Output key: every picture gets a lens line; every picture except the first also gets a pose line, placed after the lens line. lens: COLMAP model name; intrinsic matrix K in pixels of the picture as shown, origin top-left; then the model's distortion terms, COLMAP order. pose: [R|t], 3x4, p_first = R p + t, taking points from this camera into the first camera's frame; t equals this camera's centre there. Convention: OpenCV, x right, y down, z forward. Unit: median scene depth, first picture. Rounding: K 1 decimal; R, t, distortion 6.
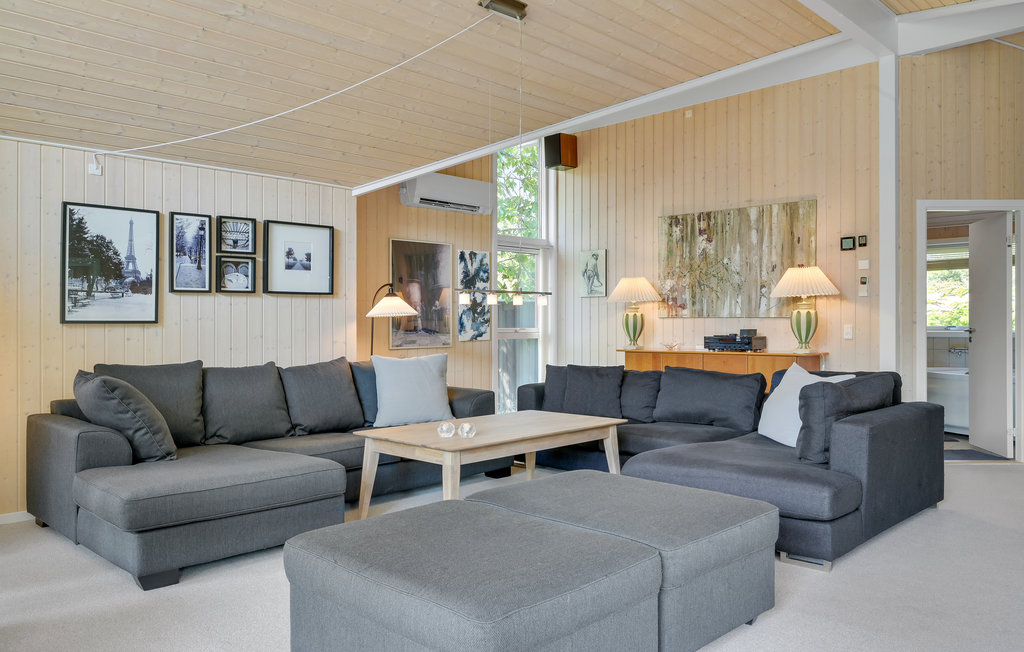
lens RADIAL K [[742.8, 0, 512.0], [0, 742.8, 326.0], [0, 0, 1]] dist [-0.003988, -0.000733]
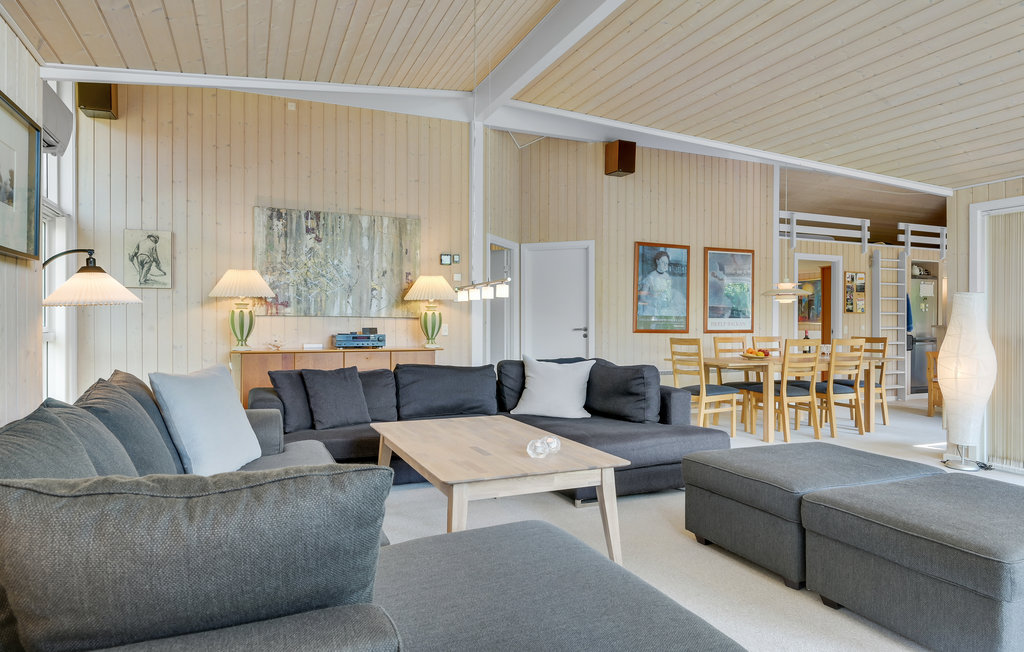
lens RADIAL K [[622.5, 0, 513.2], [0, 622.5, 327.1], [0, 0, 1]] dist [-0.001417, -0.000110]
pose [[0.371800, 0.000092, 0.928313, -0.431308], [-0.001602, 0.999999, 0.000543, 0.002357], [-0.928312, -0.001689, 0.371799, 0.448434]]
